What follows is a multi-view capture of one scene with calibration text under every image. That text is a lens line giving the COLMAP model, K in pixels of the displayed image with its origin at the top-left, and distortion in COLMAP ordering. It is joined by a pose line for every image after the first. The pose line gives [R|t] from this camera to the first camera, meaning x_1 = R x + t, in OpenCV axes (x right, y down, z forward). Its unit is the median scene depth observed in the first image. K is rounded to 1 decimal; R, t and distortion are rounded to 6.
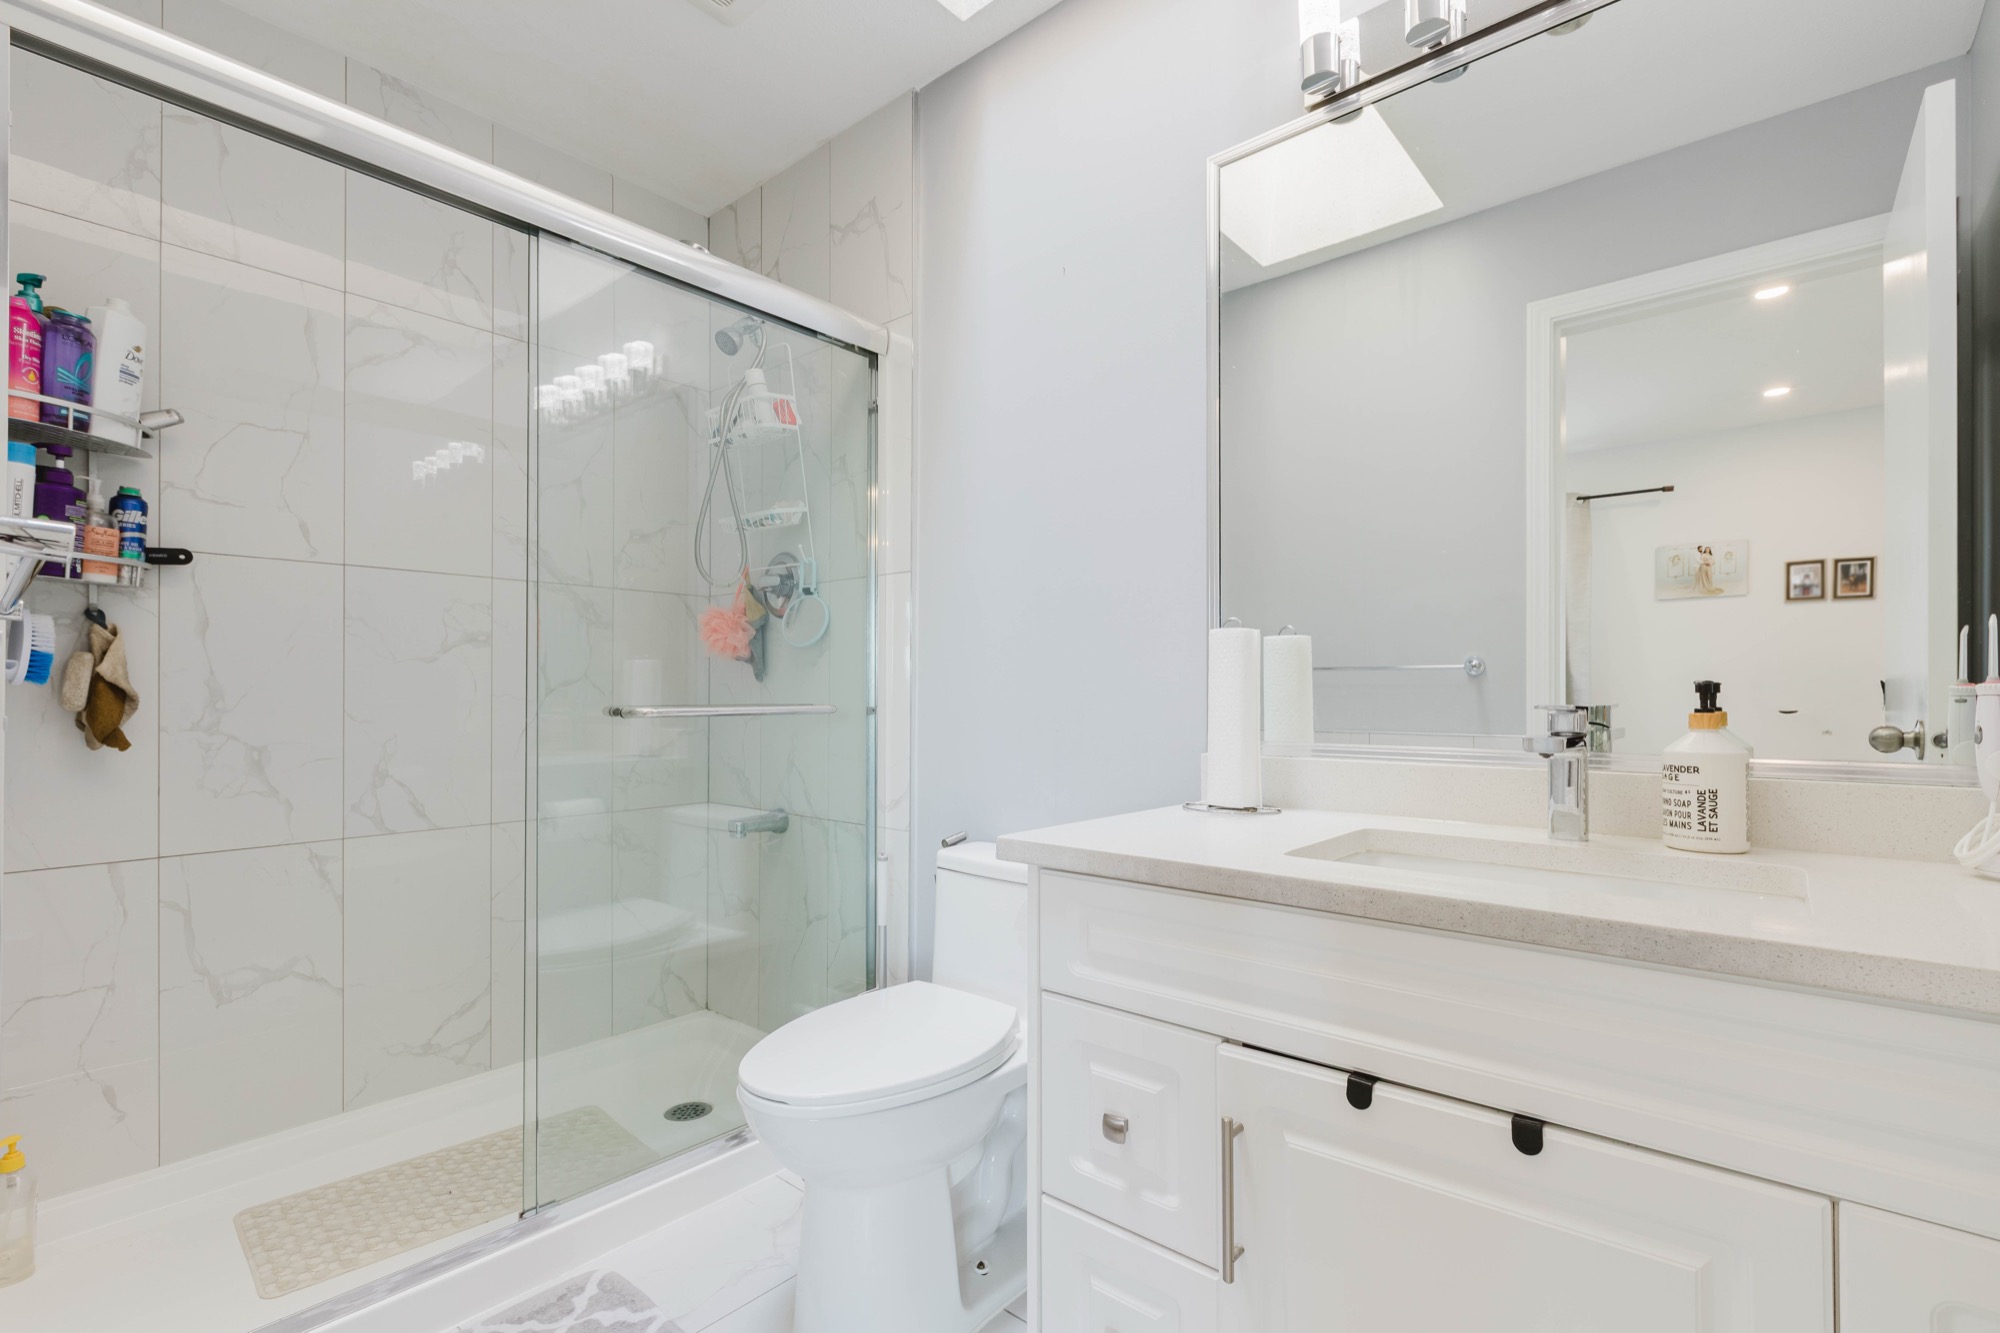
lens RADIAL K [[908.1, 0, 1042.9], [0, 908.1, 715.6], [0, 0, 1]] dist [0.004160, -0.001741]
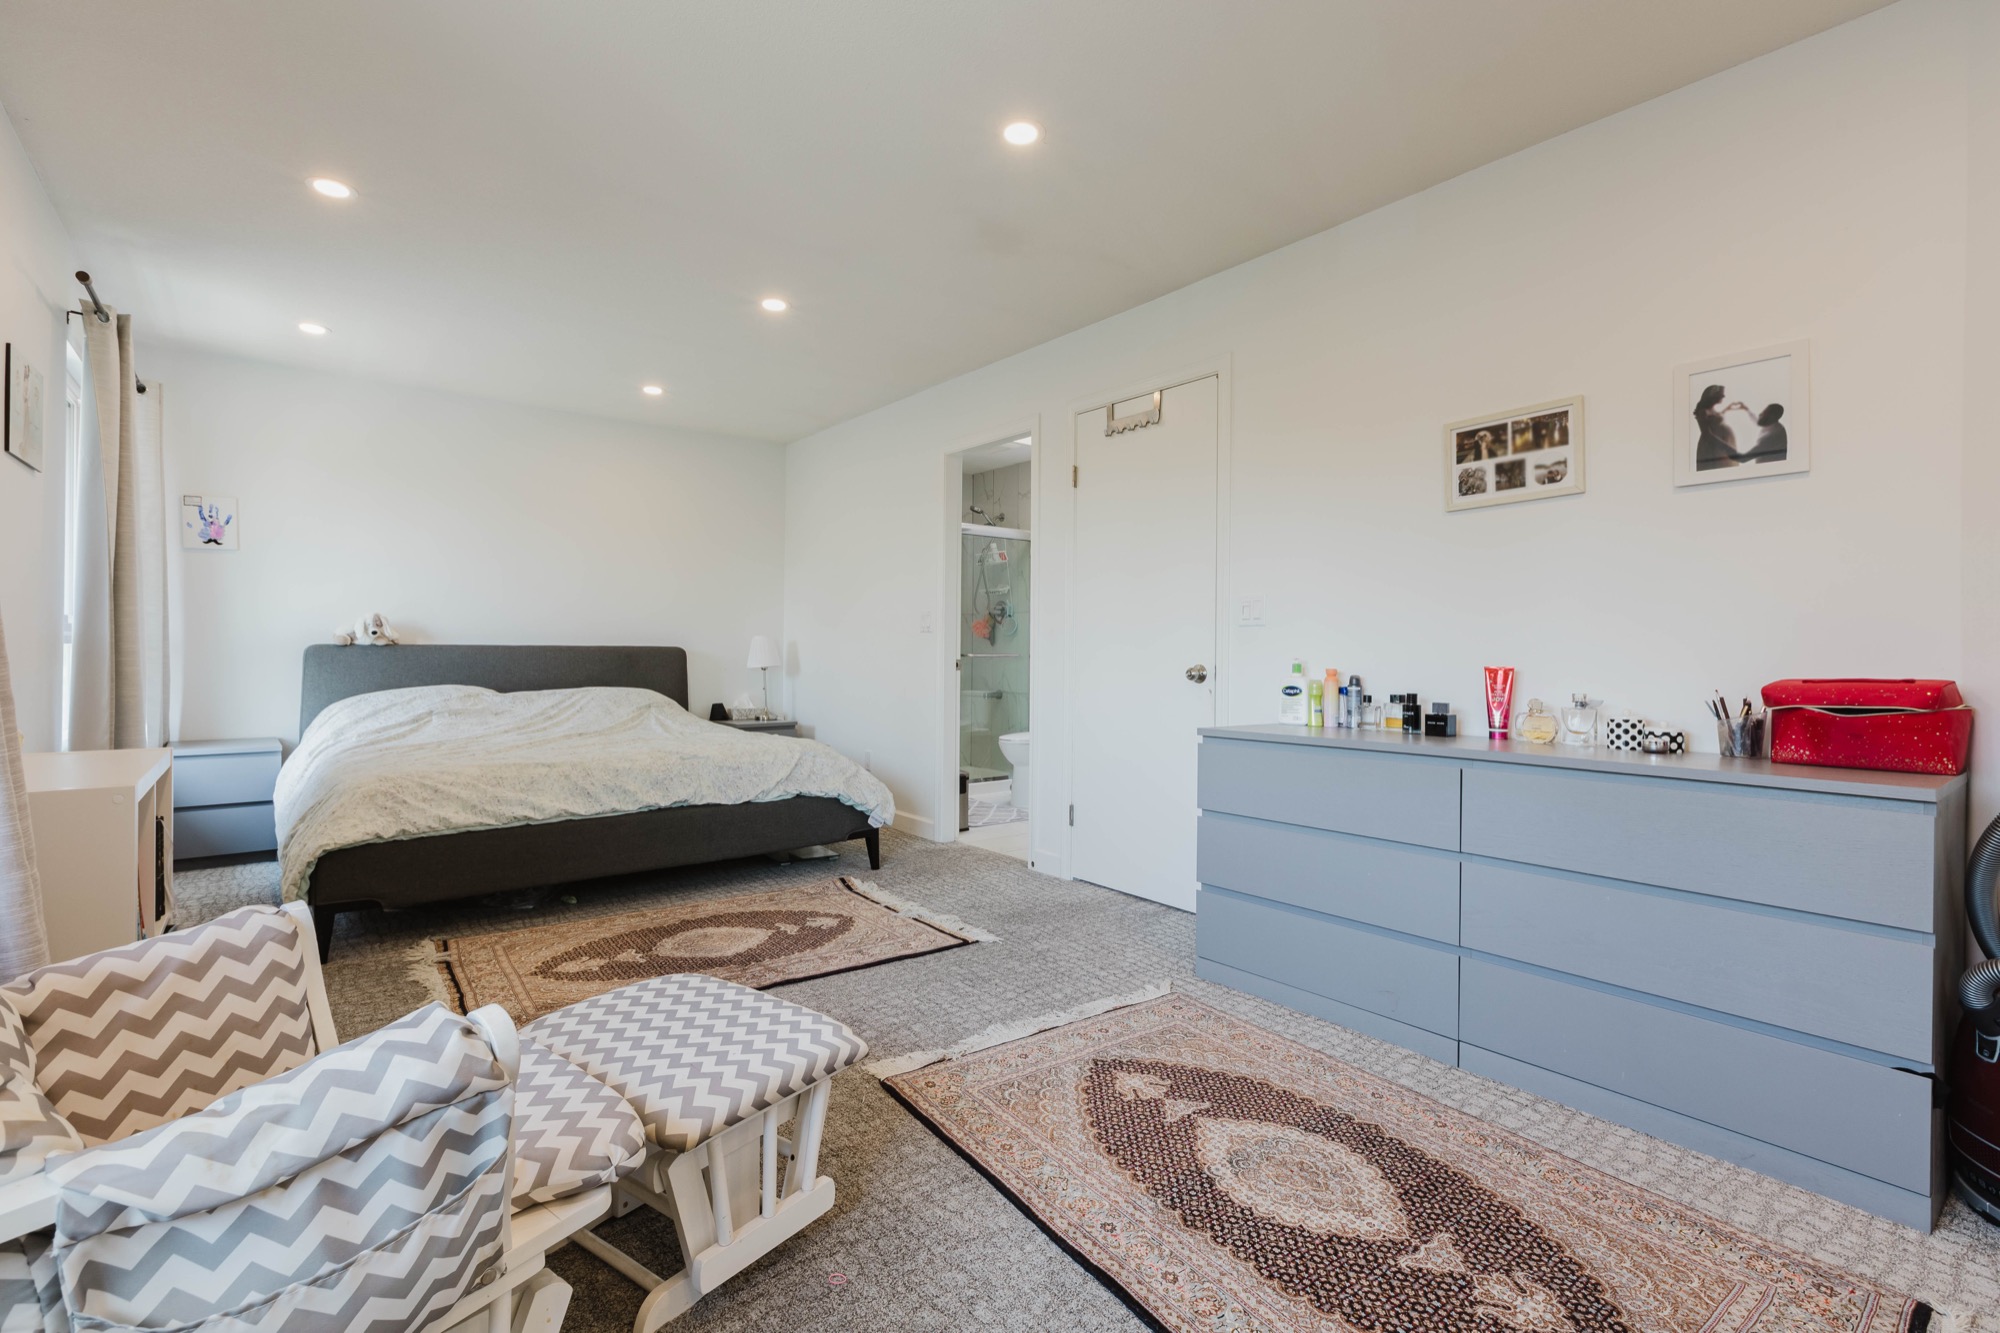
lens RADIAL K [[908.1, 0, 998.4], [0, 908.1, 649.4], [0, 0, 1]] dist [0.004160, -0.001741]
pose [[0.976413, 0.007640, -0.215775, 0.342867], [-0.010397, 0.999878, -0.011644, 0.006011], [0.215660, 0.013613, 0.976374, -1.884989]]
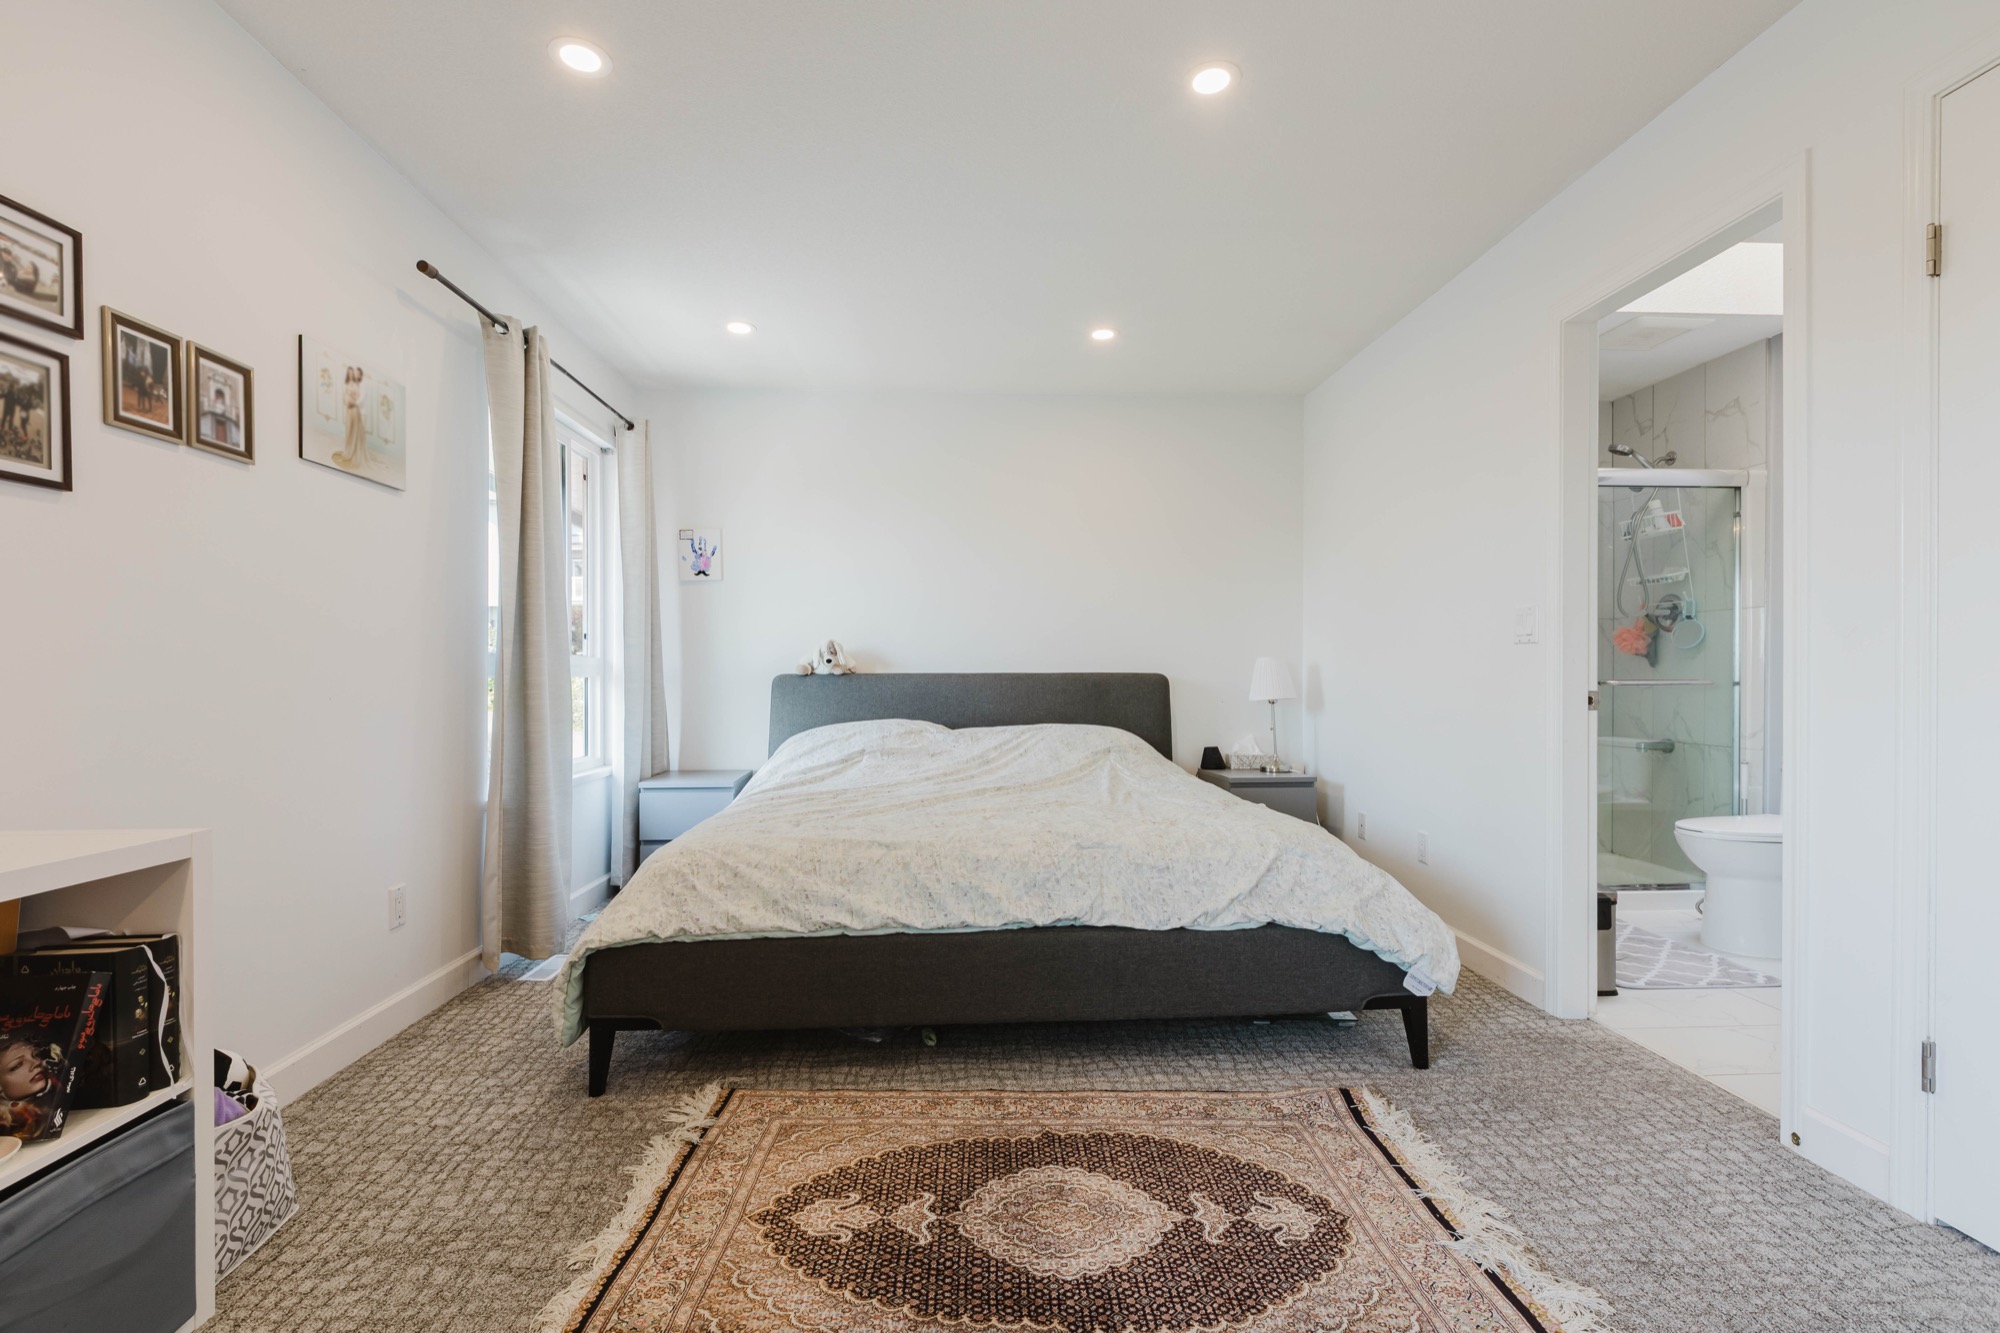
lens RADIAL K [[908.1, 0, 999.9], [0, 908.1, 677.8], [0, 0, 1]] dist [0.004160, -0.001741]
pose [[0.673935, -0.000505, -0.738791, 0.149267], [-0.006600, 0.999956, -0.006703, 0.003605], [0.738761, 0.009393, 0.673902, -1.201547]]
